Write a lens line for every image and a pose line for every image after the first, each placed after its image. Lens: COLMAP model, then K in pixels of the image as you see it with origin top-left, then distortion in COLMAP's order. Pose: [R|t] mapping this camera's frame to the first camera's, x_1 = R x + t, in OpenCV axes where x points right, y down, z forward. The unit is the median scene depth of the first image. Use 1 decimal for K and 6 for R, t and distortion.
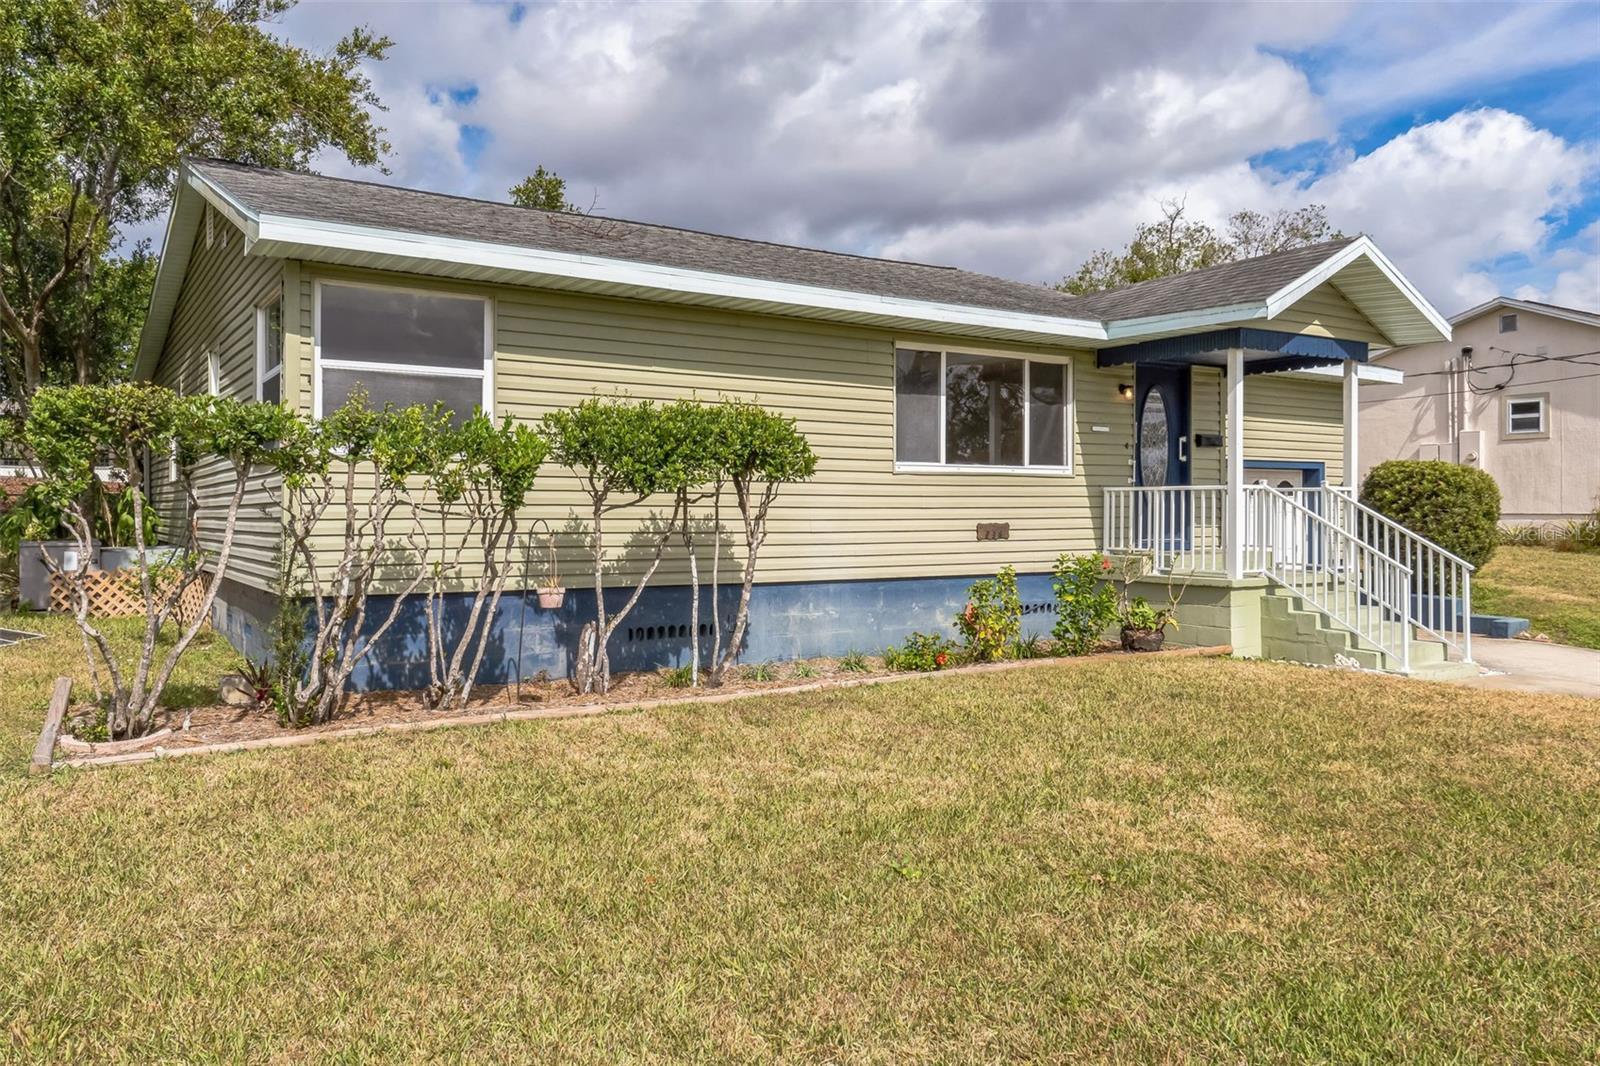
lens RADIAL K [[1162.1, 0, 799.3], [0, 1162.1, 529.1], [0, 0, 1]] dist [0.004324, -0.000277]
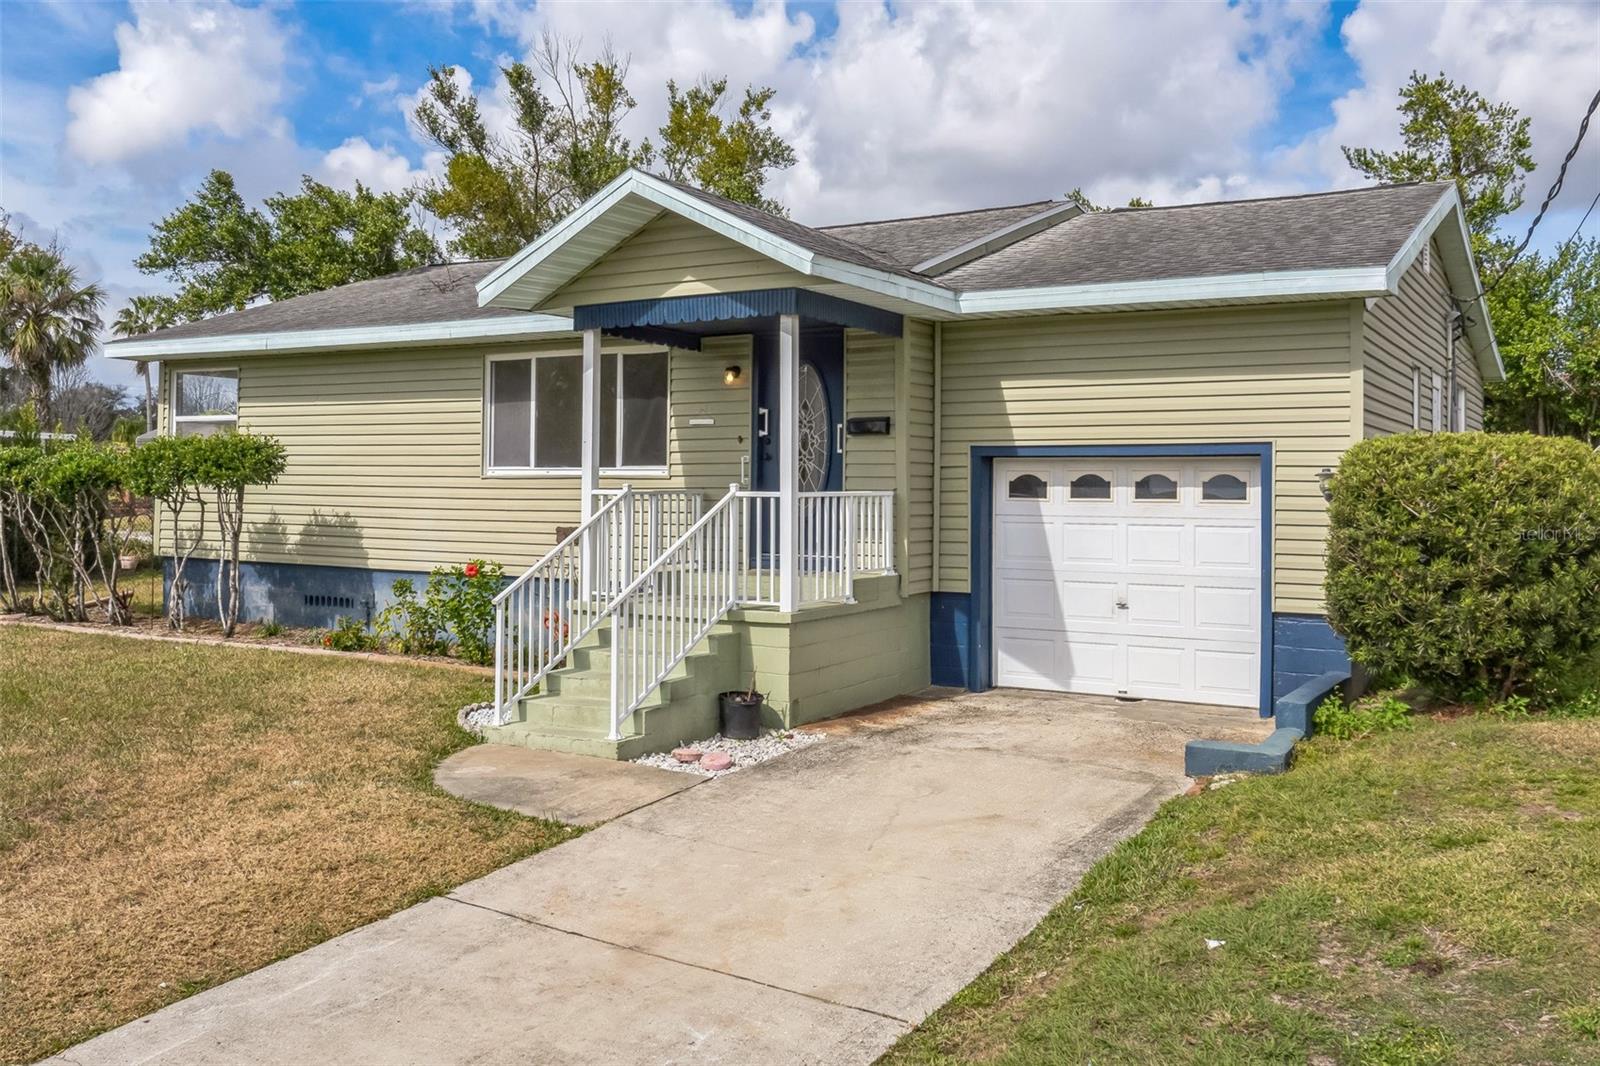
lens RADIAL K [[1398.9, 0, 800.8], [0, 1398.9, 526.4], [0, 0, 1]] dist [0.000665, -0.000734]
pose [[0.443564, 0.028454, -0.895791, 1.341484], [-0.021124, 0.999550, 0.021290, -0.035813], [0.895994, 0.009479, 0.443965, 0.672115]]
